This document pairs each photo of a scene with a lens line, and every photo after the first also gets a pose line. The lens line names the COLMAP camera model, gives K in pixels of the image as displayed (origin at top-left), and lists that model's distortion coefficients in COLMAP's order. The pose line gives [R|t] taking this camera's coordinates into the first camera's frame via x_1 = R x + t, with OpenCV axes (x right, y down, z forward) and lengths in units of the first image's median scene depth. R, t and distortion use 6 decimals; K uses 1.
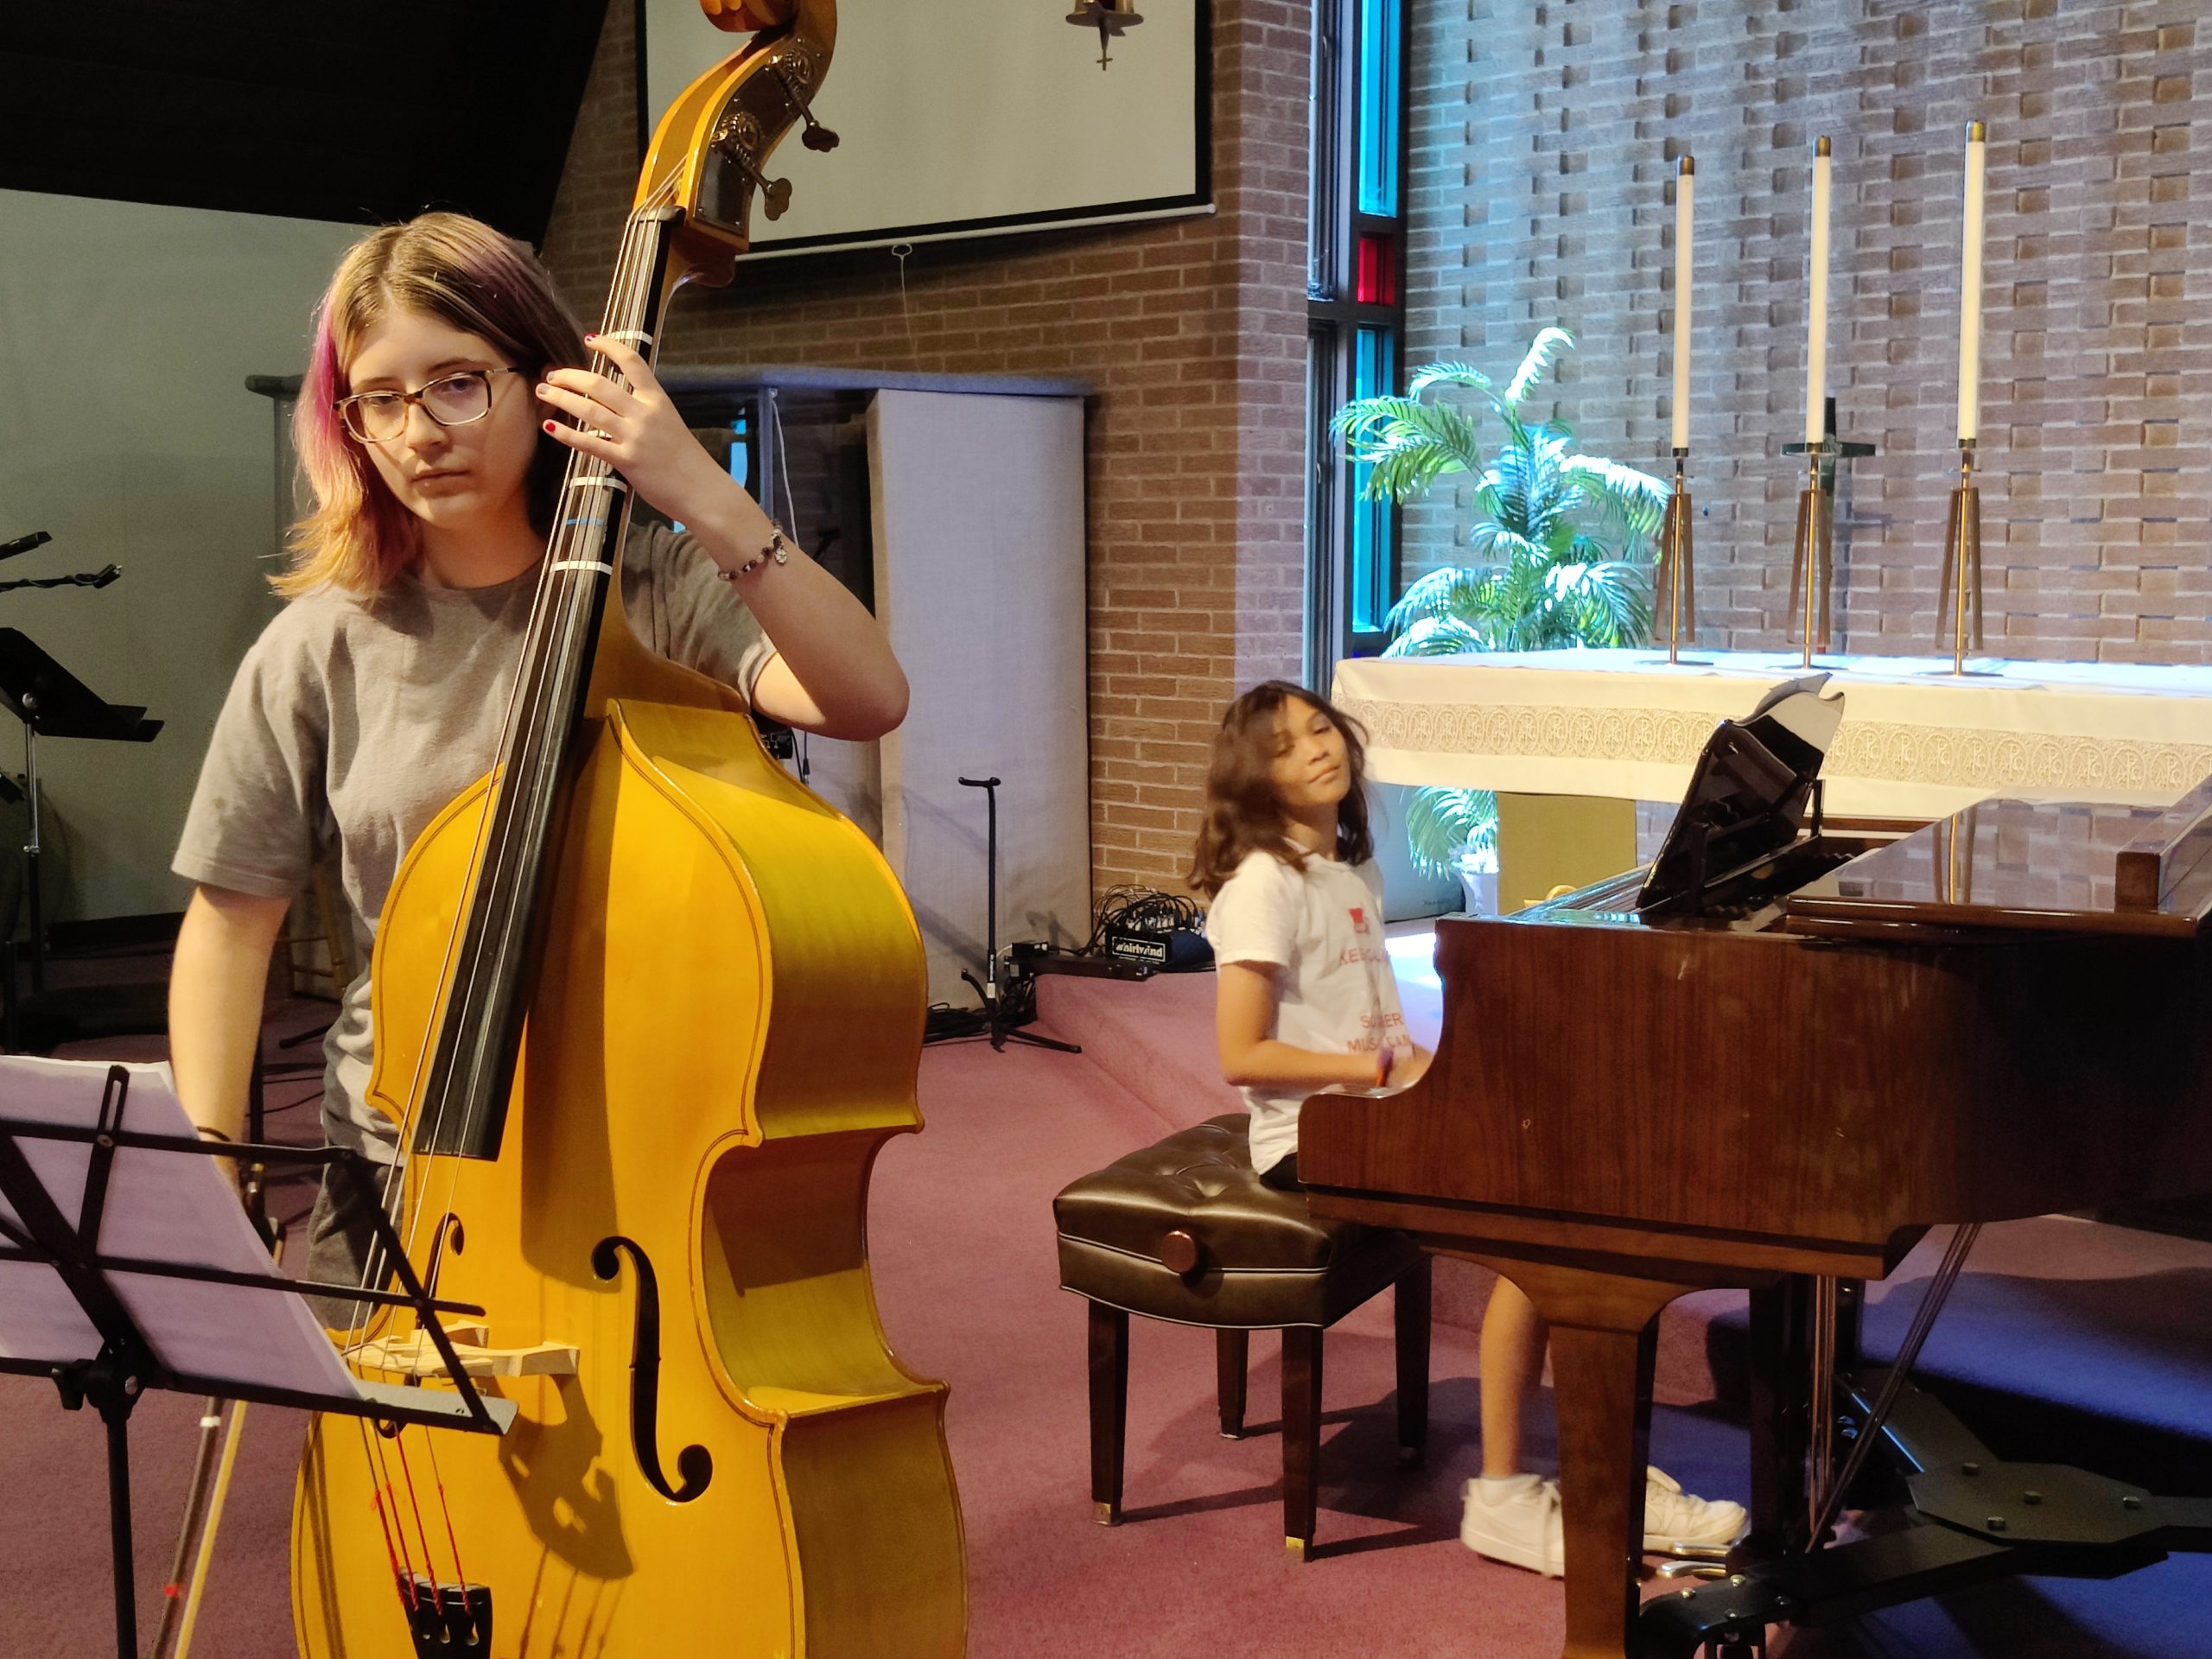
lens RADIAL K [[2764.3, 0, 1110.3], [0, 2764.3, 806.8], [0, 0, 1]] dist [0.142151, -0.515919]
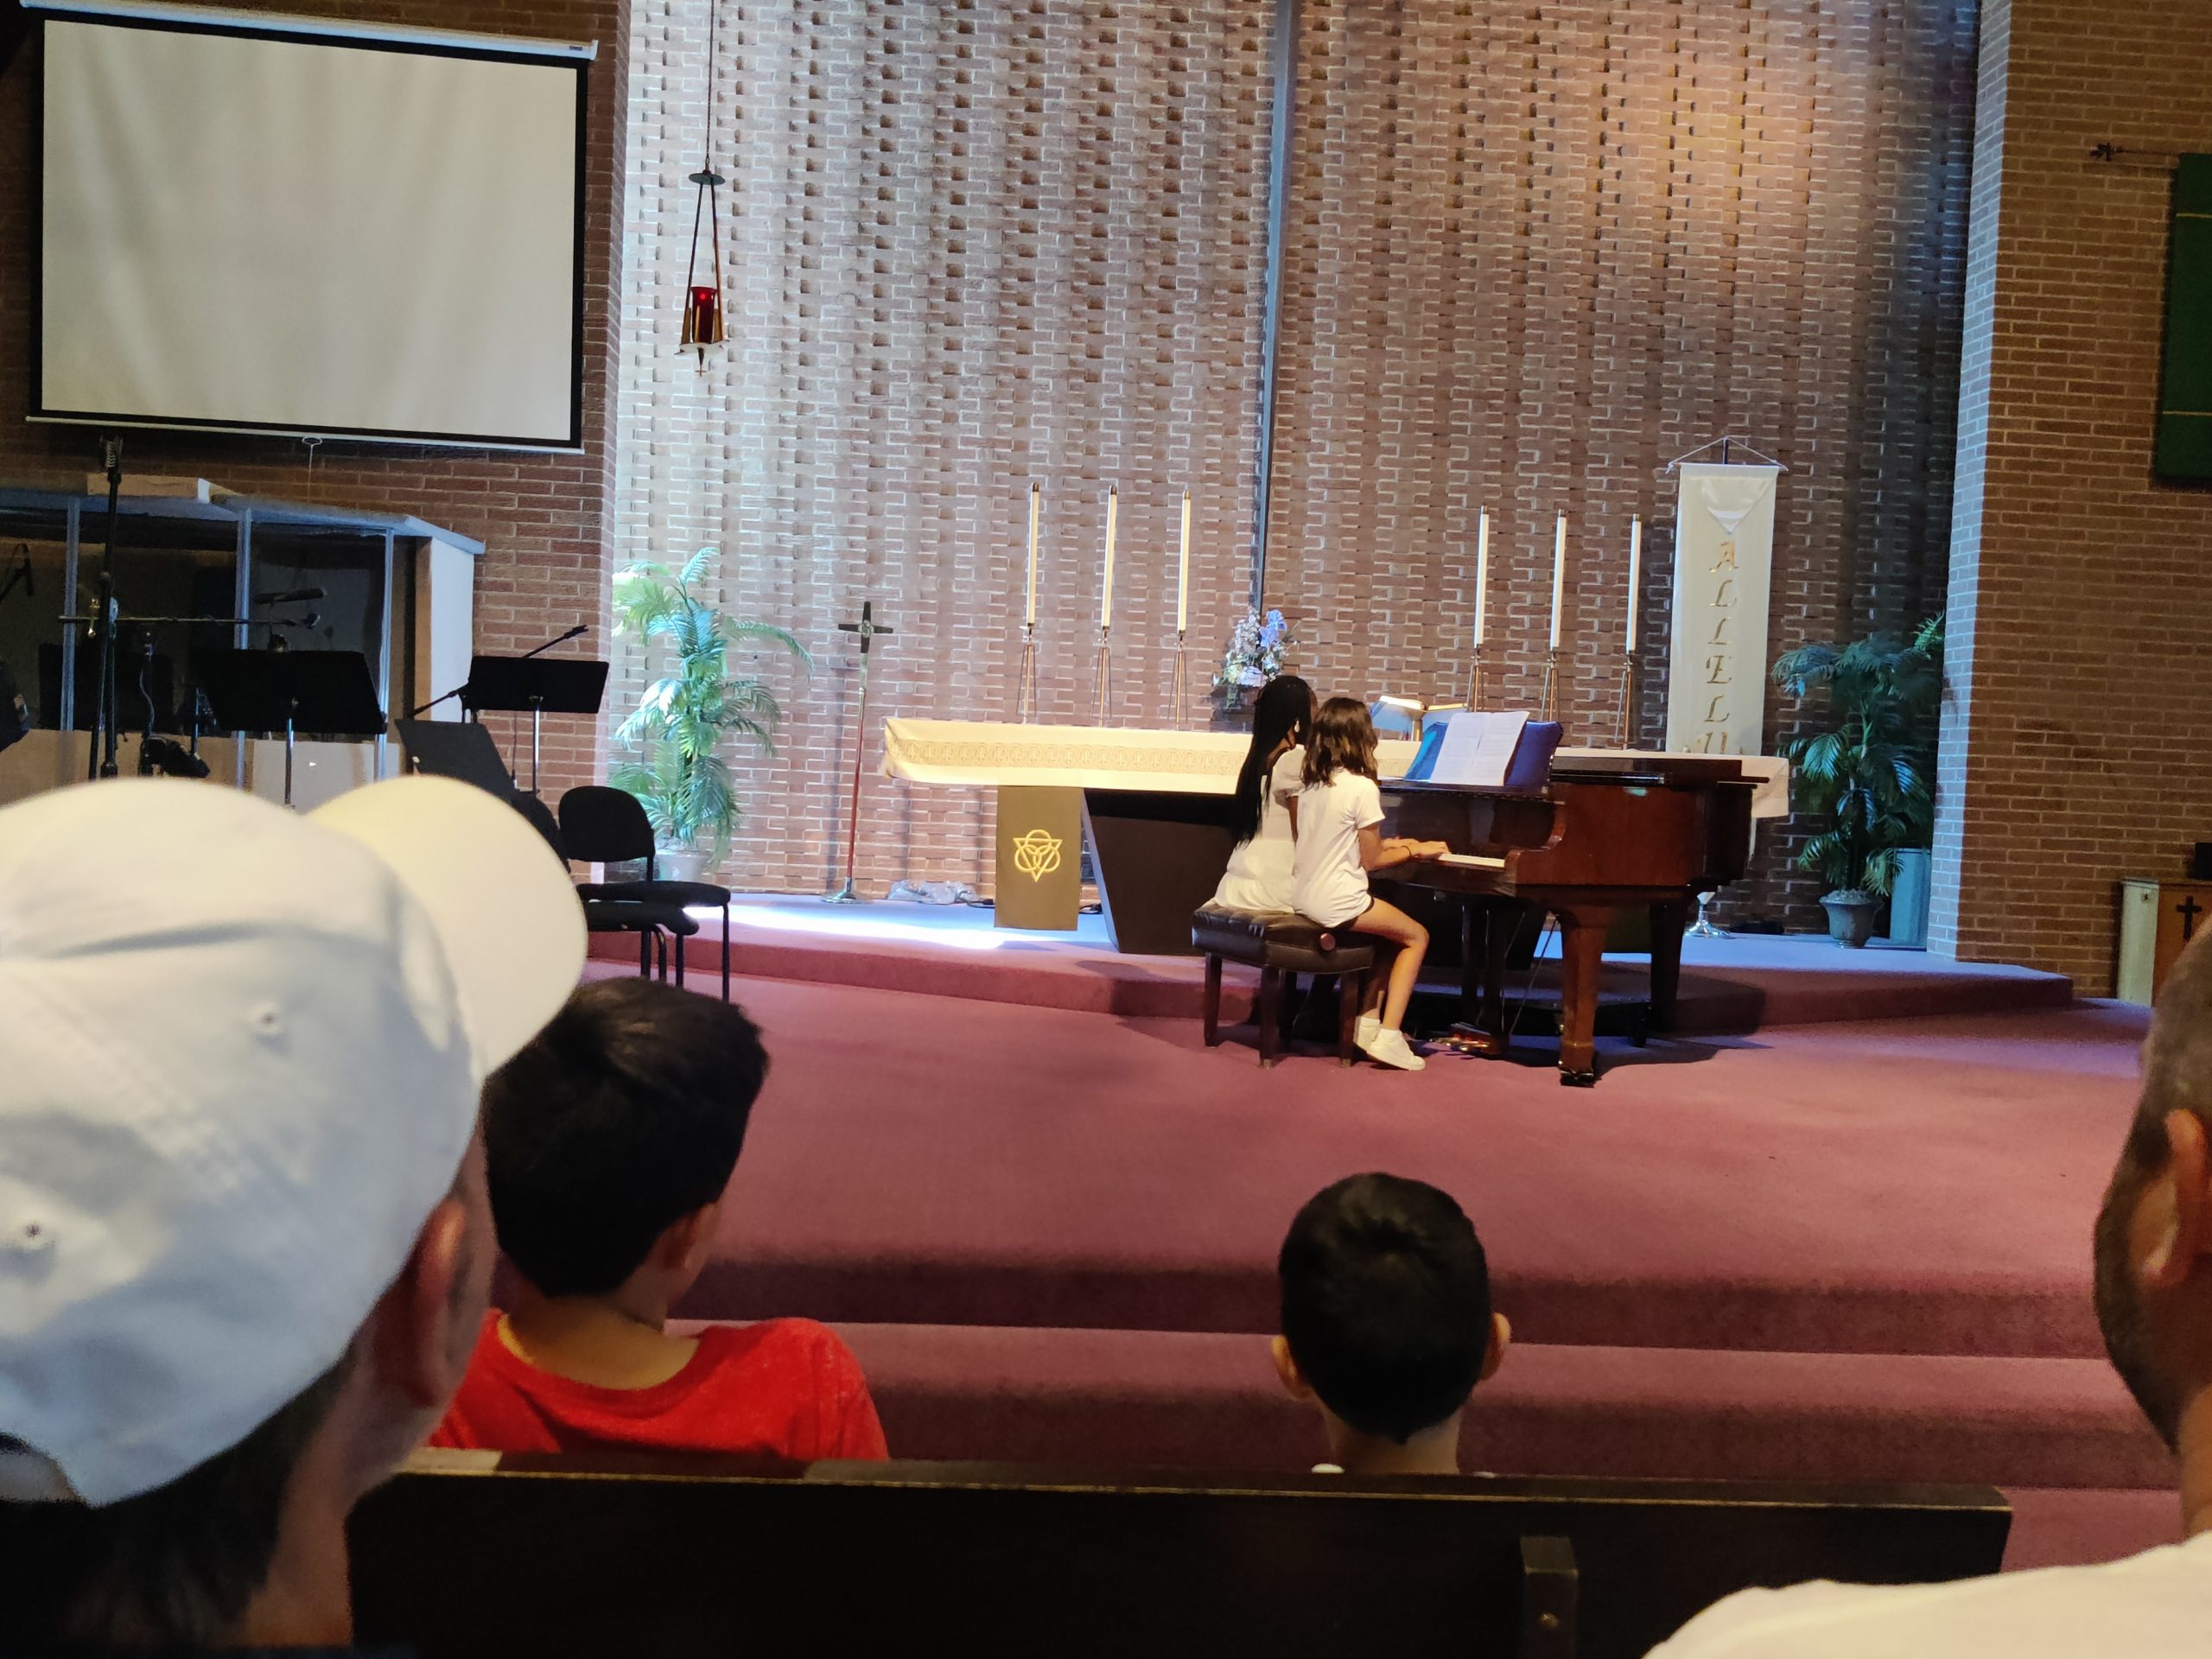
lens RADIAL K [[1893.6, 0, 1113.2], [0, 1893.6, 862.1], [0, 0, 1]] dist [0.073419, -0.105914]
pose [[0.642116, -0.013090, 0.766496, -0.619797], [0.028892, 0.999557, -0.007134, 0.045237], [-0.766063, 0.026727, 0.642209, 0.036645]]
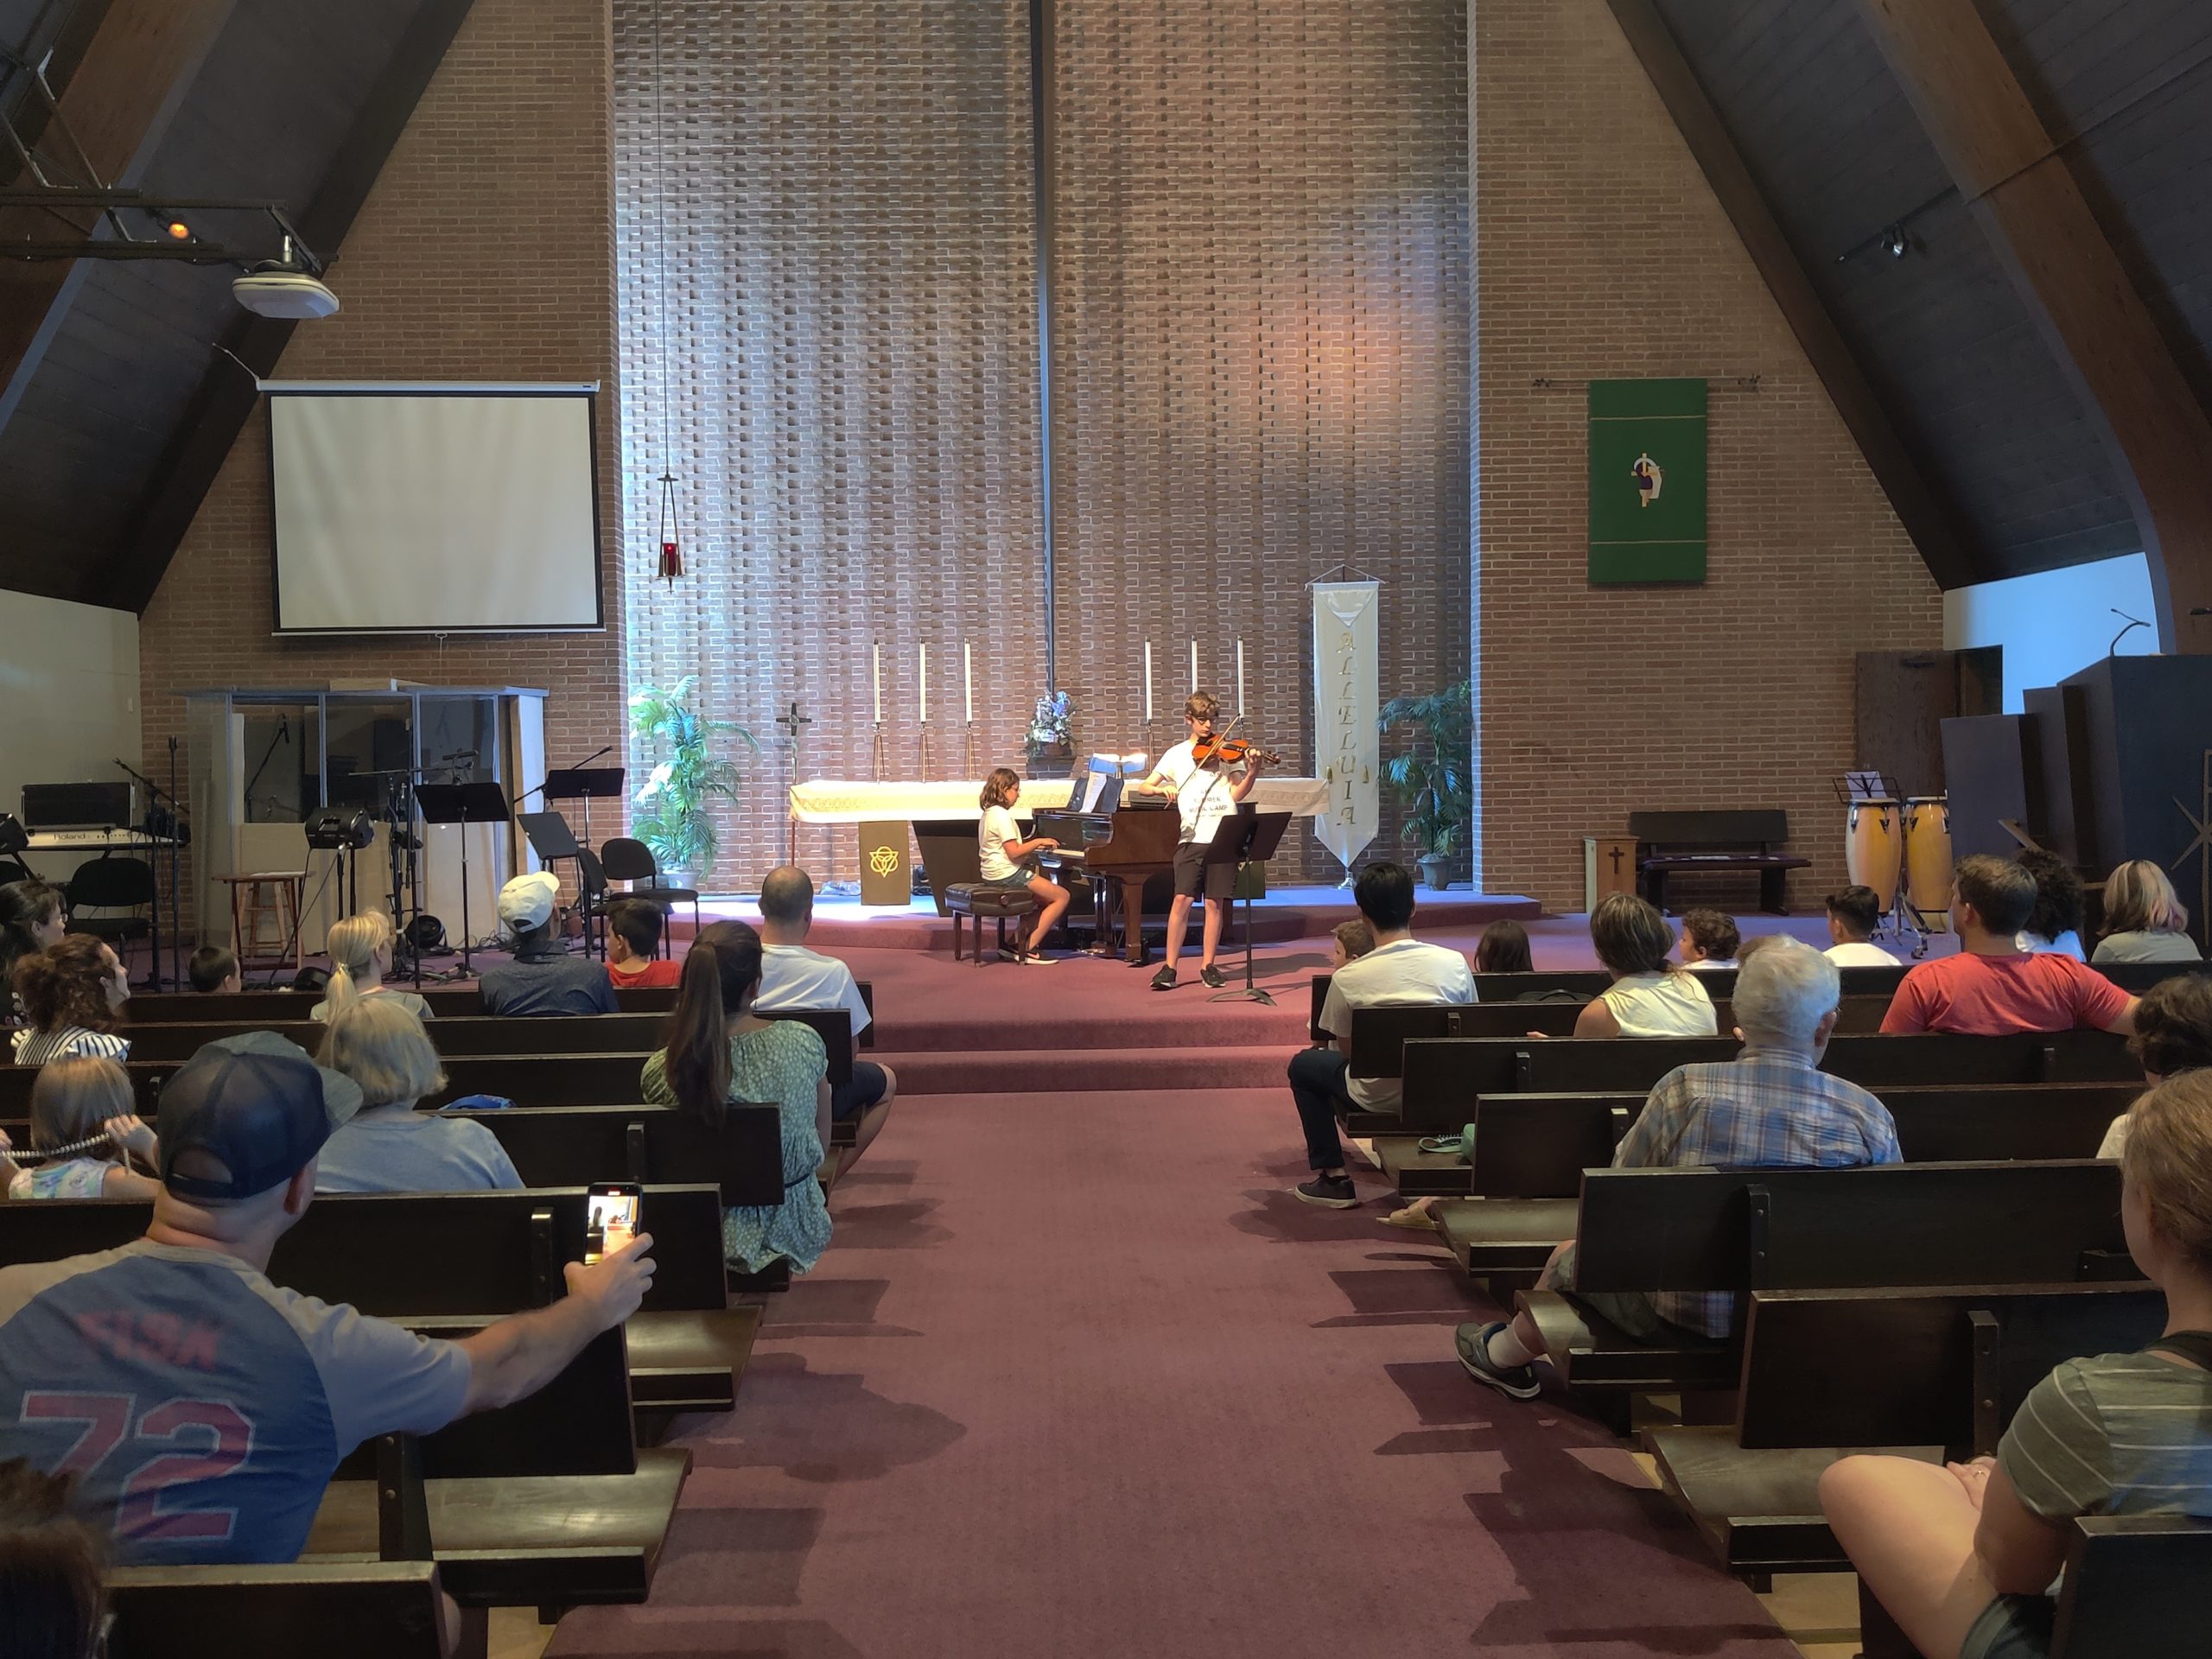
lens RADIAL K [[1892.3, 0, 1103.0], [0, 1892.3, 833.5], [0, 0, 1]] dist [0.186520, -0.399083]
pose [[0.663889, -0.040985, 0.746707, -1.017006], [0.084379, 0.996226, -0.020339, 0.059359], [-0.743056, 0.076509, 0.664842, -0.567091]]
